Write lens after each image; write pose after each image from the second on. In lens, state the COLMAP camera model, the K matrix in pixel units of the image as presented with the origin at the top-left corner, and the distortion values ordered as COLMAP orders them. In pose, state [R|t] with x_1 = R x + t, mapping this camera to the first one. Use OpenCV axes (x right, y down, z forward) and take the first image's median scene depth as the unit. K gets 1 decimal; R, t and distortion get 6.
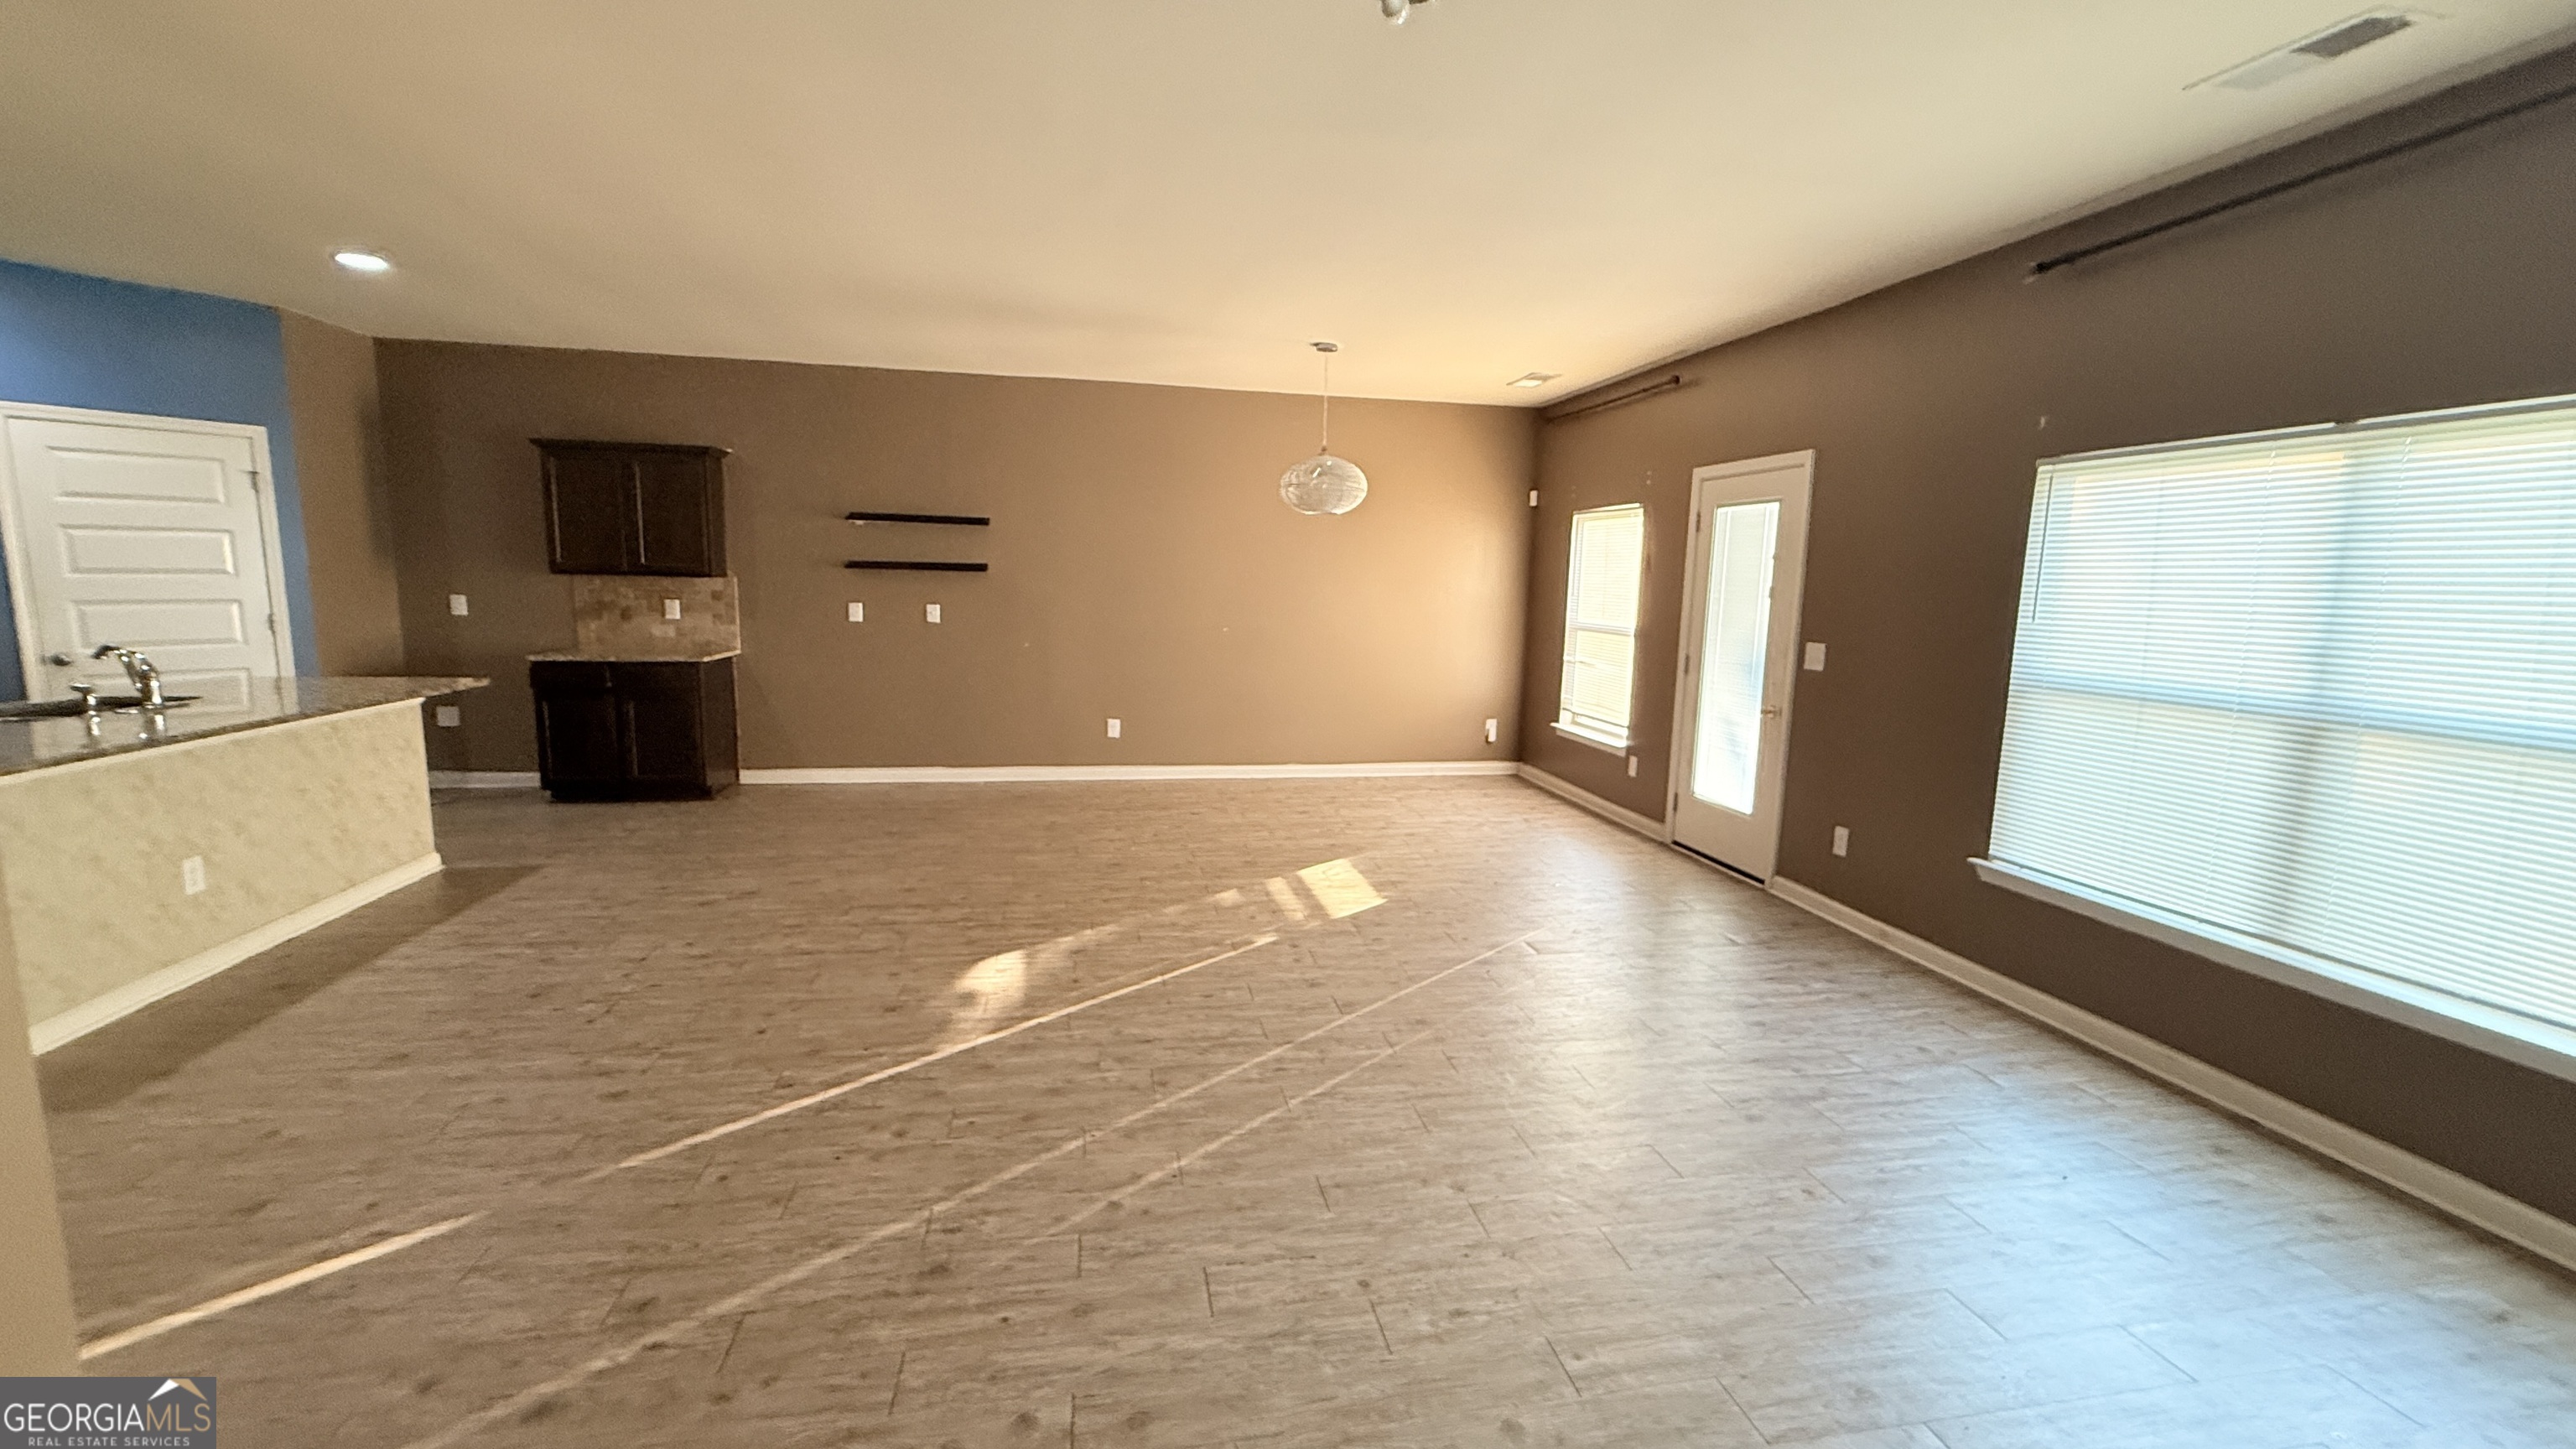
lens RADIAL K [[1029.3, 0, 1279.1], [0, 1029.3, 719.3], [0, 0, 1]] dist [0.000043, 0.000056]
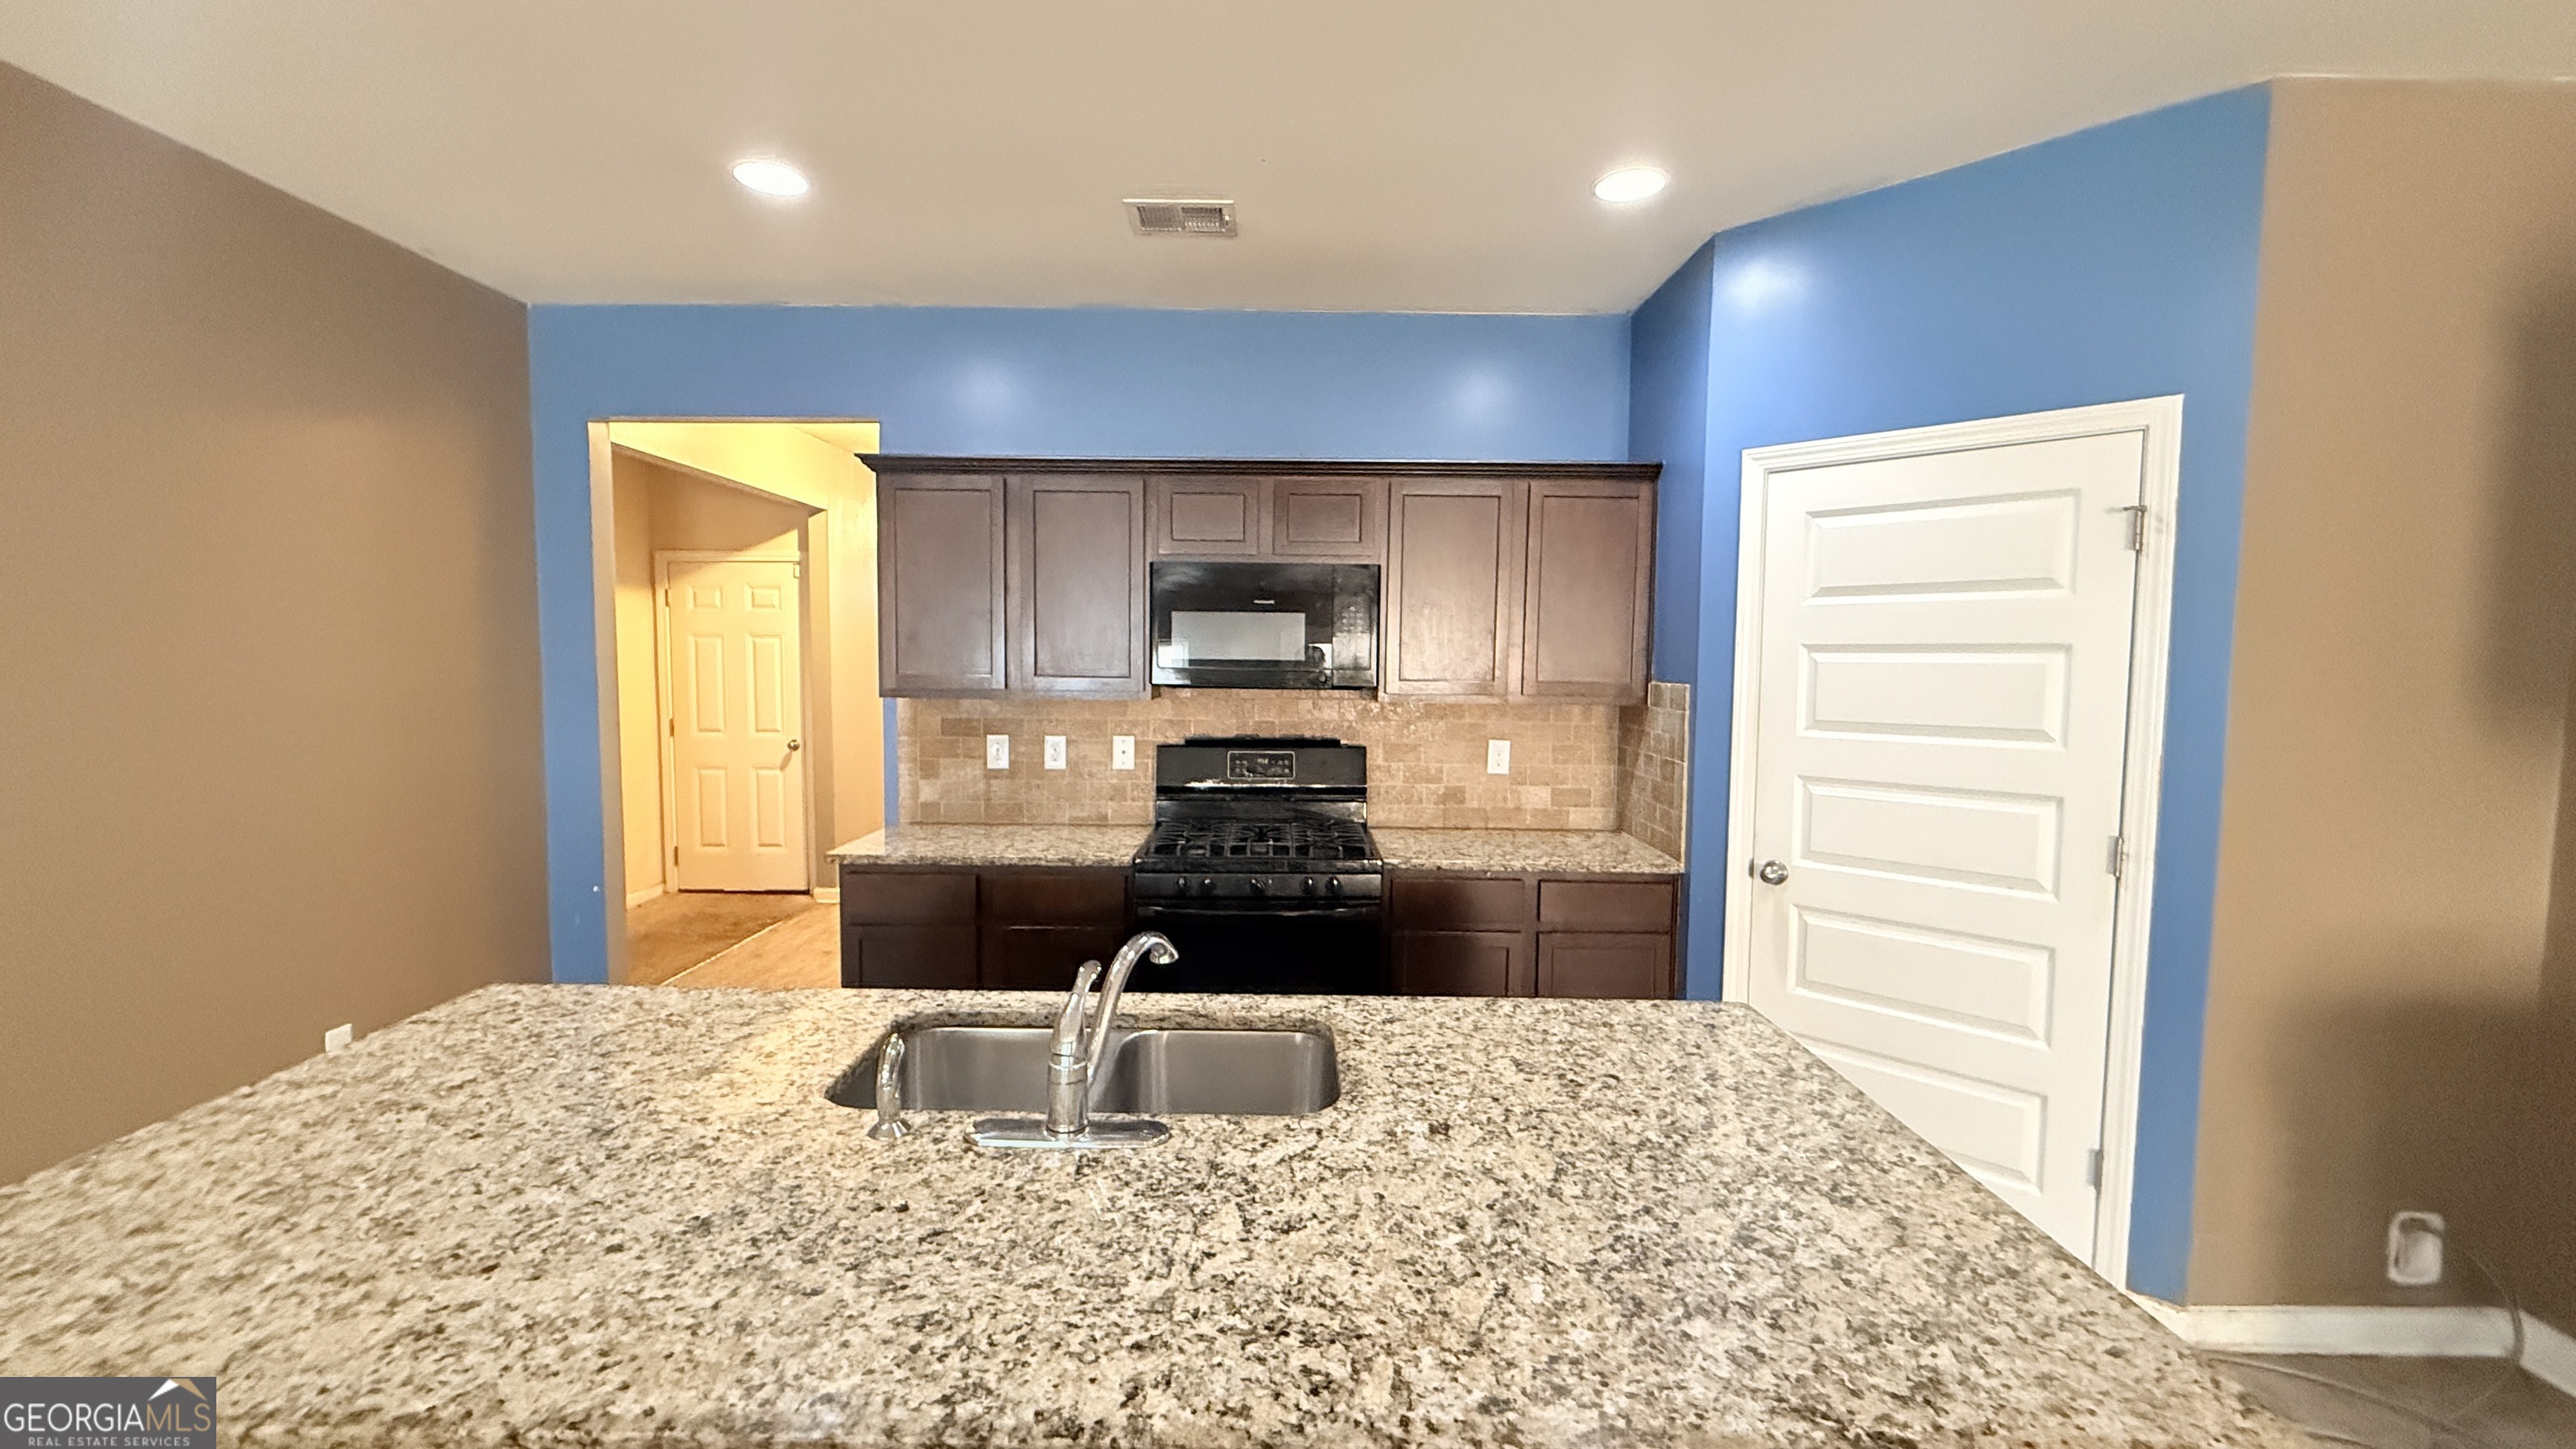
lens RADIAL K [[1029.3, 0, 1302.5], [0, 1029.3, 726.8], [0, 0, 1]] dist [0.000043, 0.000056]
pose [[-0.175437, 0.044223, -0.983497, -0.669227], [-0.154100, 0.985443, 0.071799, -0.167308], [0.972355, 0.164153, -0.166069, 0.980154]]
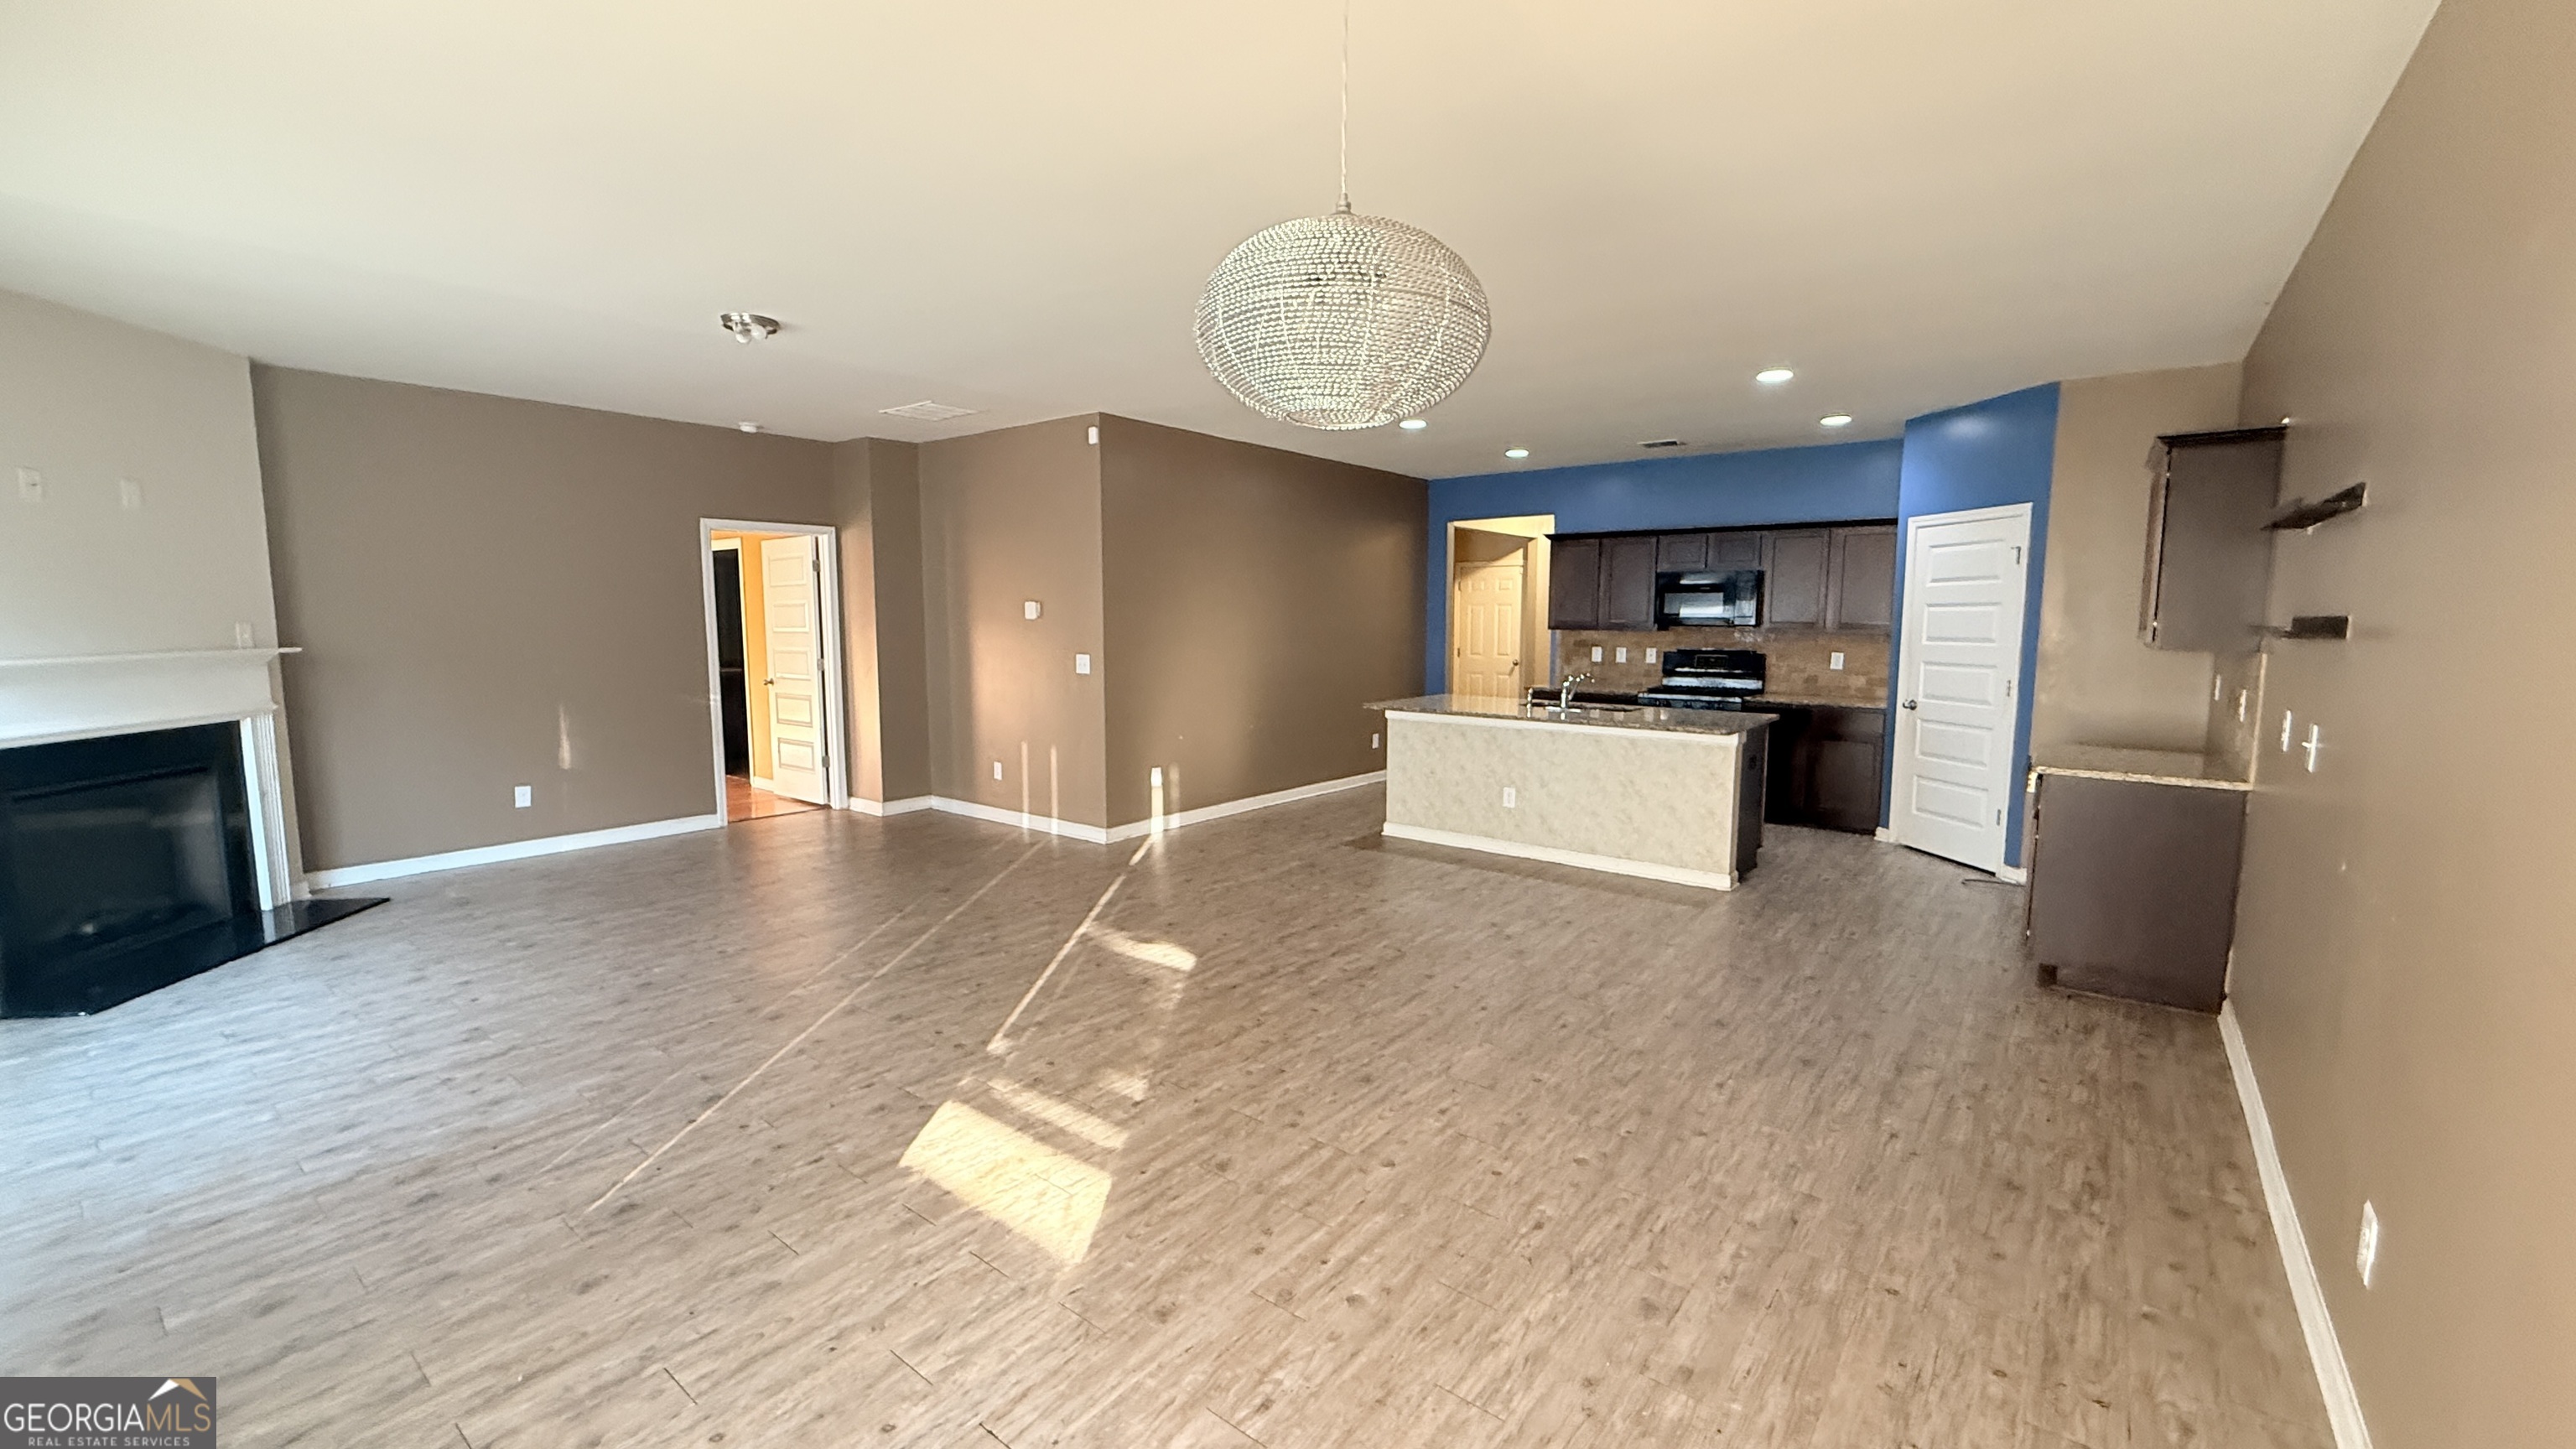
lens RADIAL K [[1029.3, 0, 1280.1], [0, 1029.3, 719.6], [0, 0, 1]] dist [0.000043, 0.000056]
pose [[-0.757774, 0.040749, -0.651244, 0.358327], [-0.112658, 0.974890, 0.192086, -0.240752], [0.642719, 0.218926, -0.734155, 1.732708]]
